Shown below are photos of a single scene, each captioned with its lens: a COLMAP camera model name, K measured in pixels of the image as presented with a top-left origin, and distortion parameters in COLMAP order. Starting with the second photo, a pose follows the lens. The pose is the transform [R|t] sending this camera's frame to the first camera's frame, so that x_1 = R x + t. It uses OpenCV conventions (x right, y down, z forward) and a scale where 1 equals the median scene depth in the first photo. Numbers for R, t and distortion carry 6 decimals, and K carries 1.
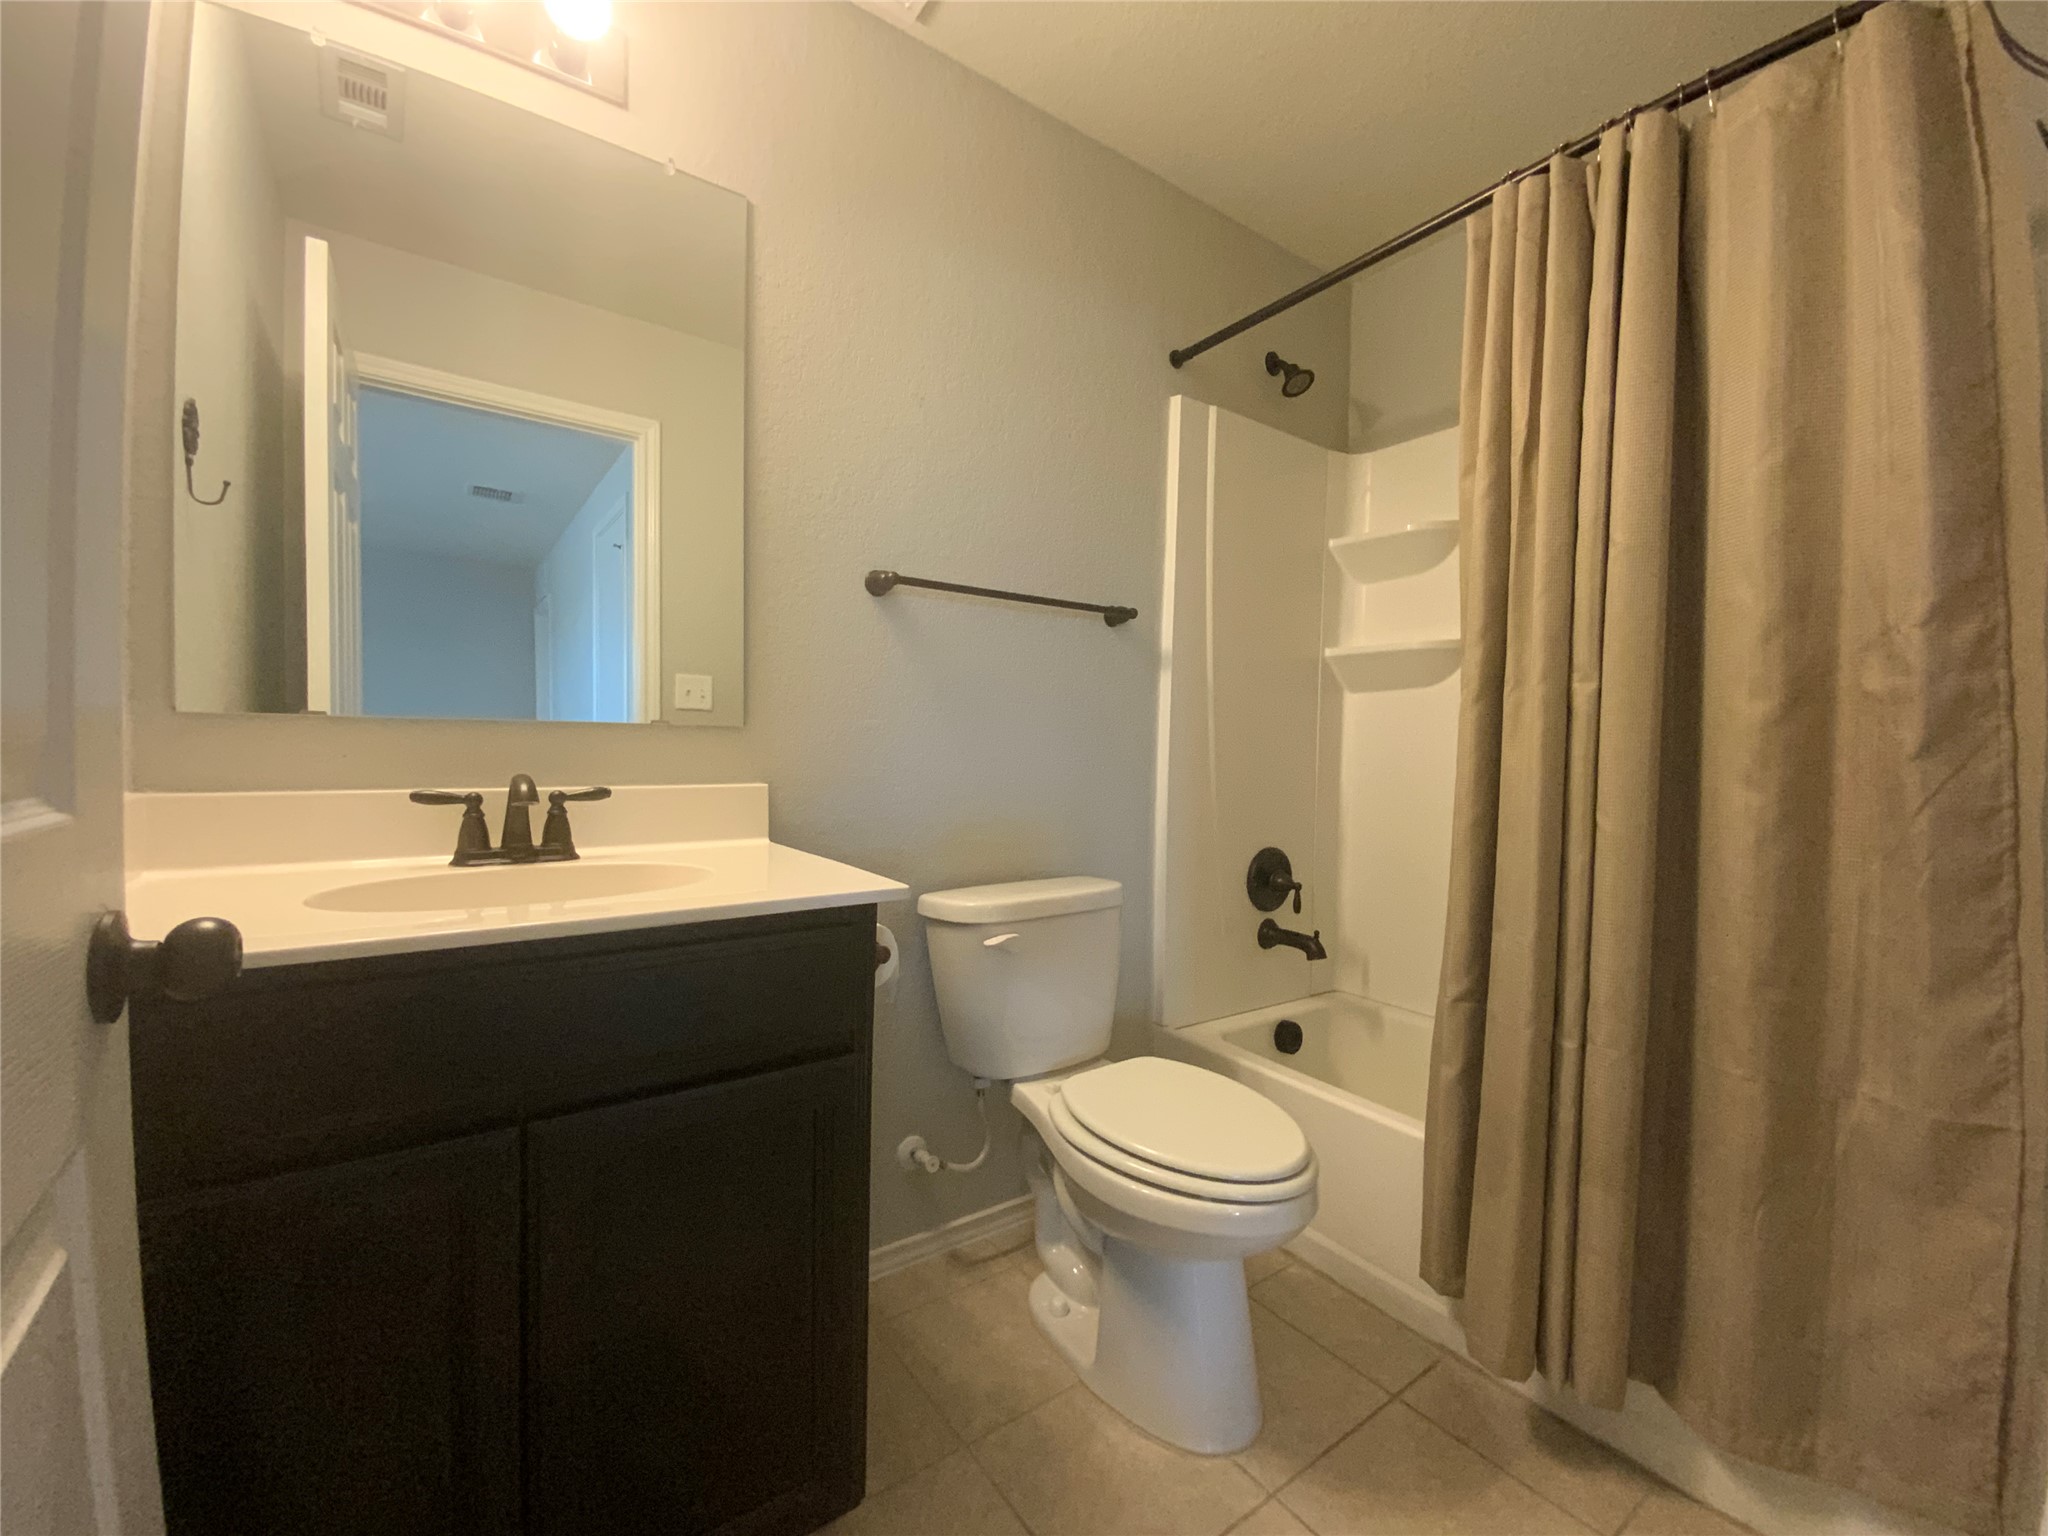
lens RADIAL K [[835.2, 0, 1029.2], [0, 835.2, 767.9], [0, 0, 1]] dist [0.027213, -0.025341]
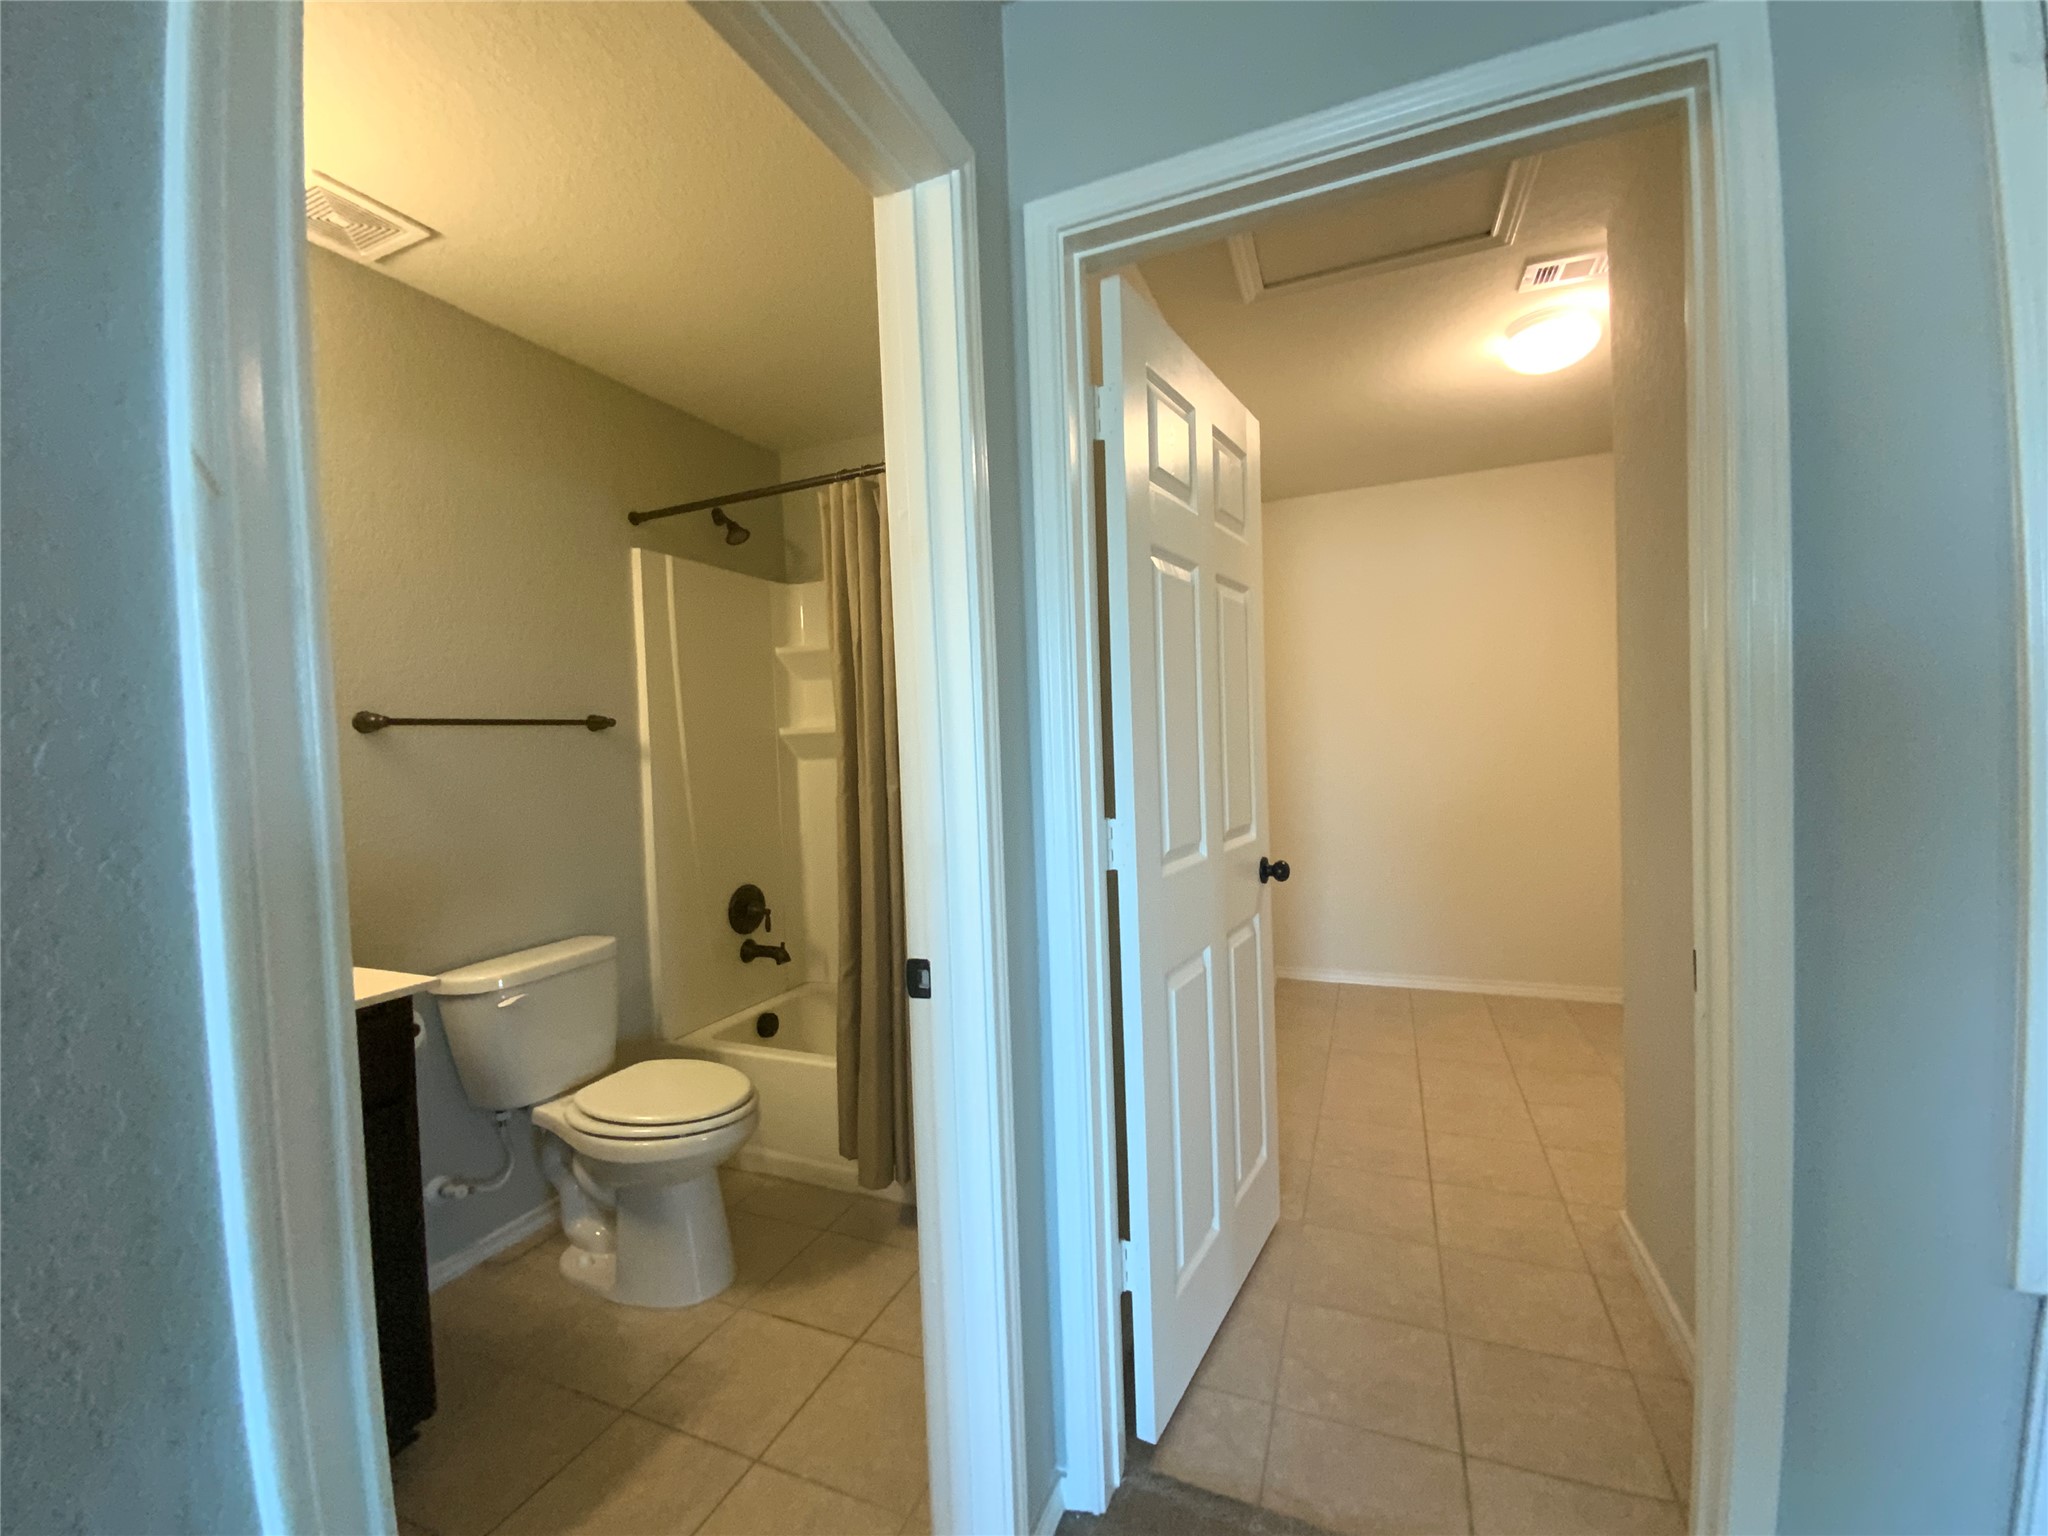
lens RADIAL K [[835.2, 0, 1029.2], [0, 835.2, 767.9], [0, 0, 1]] dist [0.027213, -0.025341]
pose [[0.852316, -0.069142, 0.518437, -0.002086], [0.069621, 0.997401, 0.018562, -0.111920], [-0.518373, 0.020273, 0.854914, -0.490025]]
